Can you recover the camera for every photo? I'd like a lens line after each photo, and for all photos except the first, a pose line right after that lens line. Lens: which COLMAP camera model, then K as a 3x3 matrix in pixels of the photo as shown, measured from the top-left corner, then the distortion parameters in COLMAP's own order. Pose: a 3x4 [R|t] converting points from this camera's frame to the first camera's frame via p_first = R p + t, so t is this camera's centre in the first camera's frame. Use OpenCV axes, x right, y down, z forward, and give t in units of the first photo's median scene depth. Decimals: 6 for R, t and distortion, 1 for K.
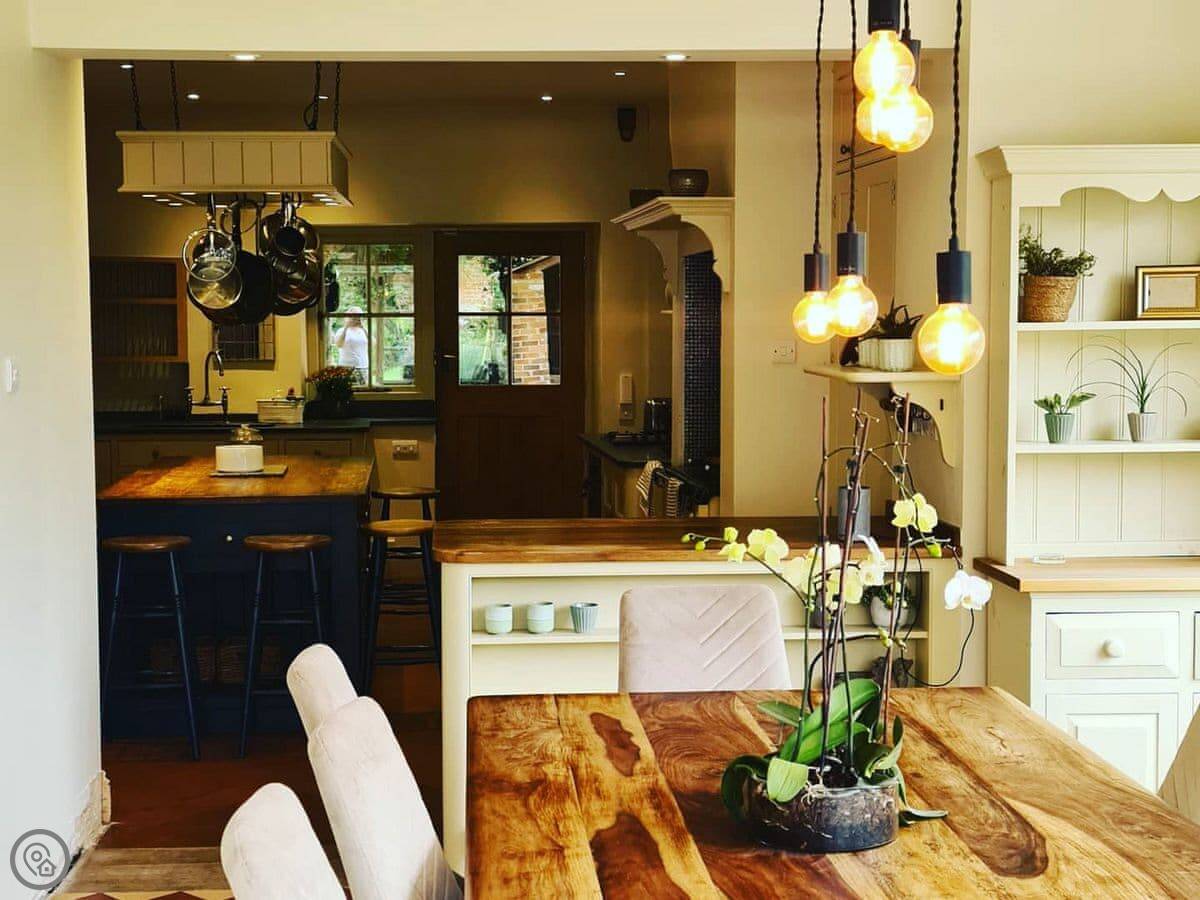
lens RADIAL K [[1894.3, 0, 544.0], [0, 1894.3, 482.1], [0, 0, 1]] dist [0.070461, 0.000000]
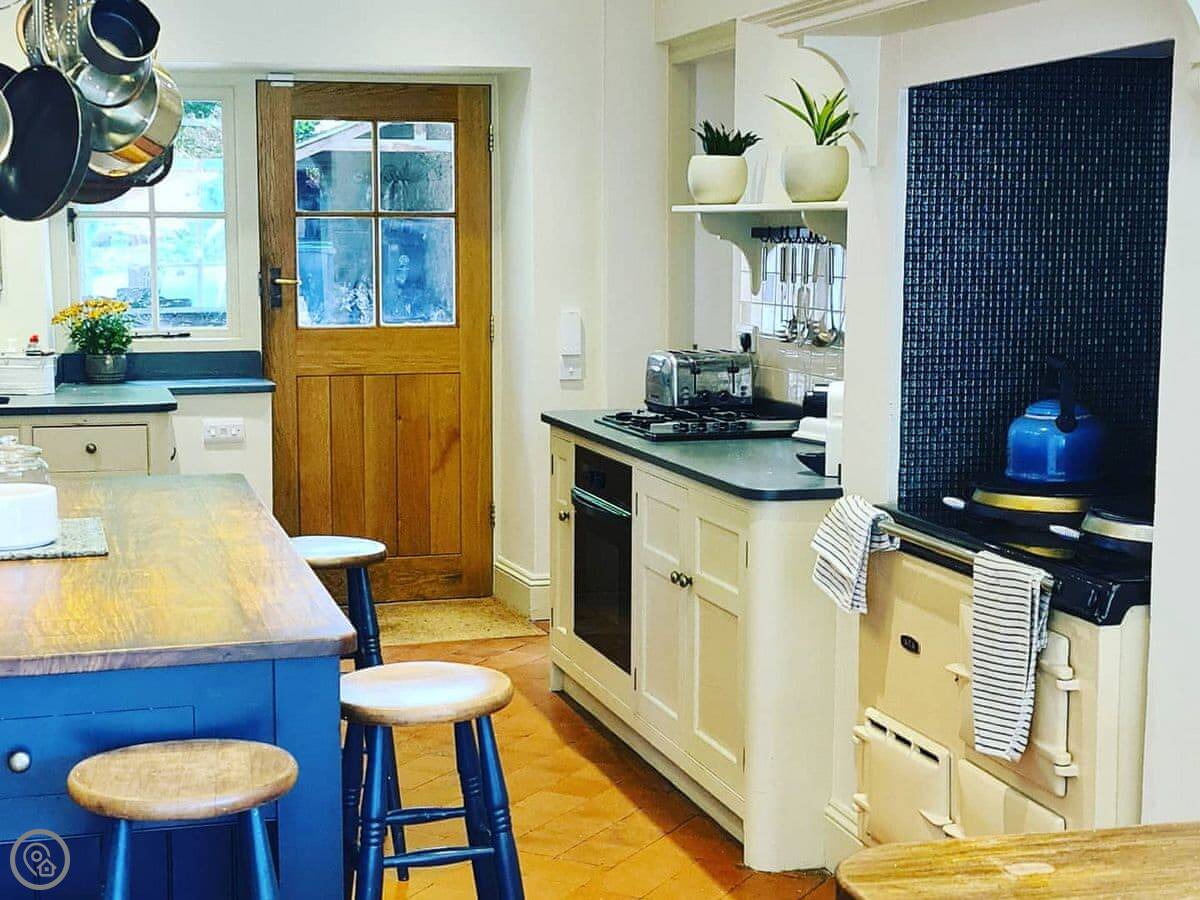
lens RADIAL K [[1894.3, 0, 572.6], [0, 1894.3, 471.7], [0, 0, 1]] dist [0.070461, 0.000000]
pose [[0.981570, -0.020388, 0.190011, -0.130310], [0.012913, 0.999096, 0.040497, -0.046059], [-0.190664, -0.037297, 0.980946, 0.604981]]
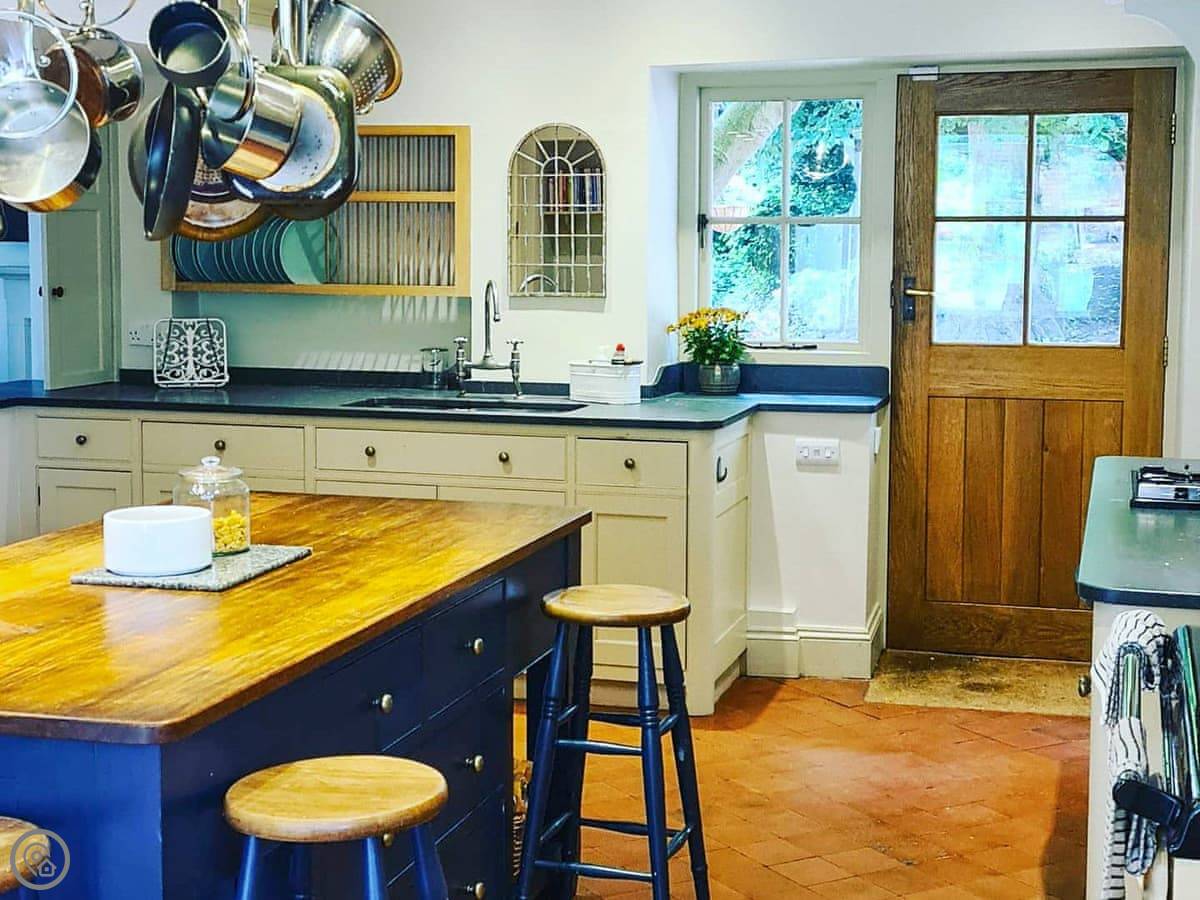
lens RADIAL K [[1894.3, 0, 572.9], [0, 1894.3, 409.4], [0, 0, 1]] dist [0.070461, 0.000000]
pose [[0.933354, 0.041399, -0.356563, 0.101056], [-0.037153, 0.999134, 0.018754, -0.063471], [0.357030, -0.004257, 0.934083, 0.711973]]
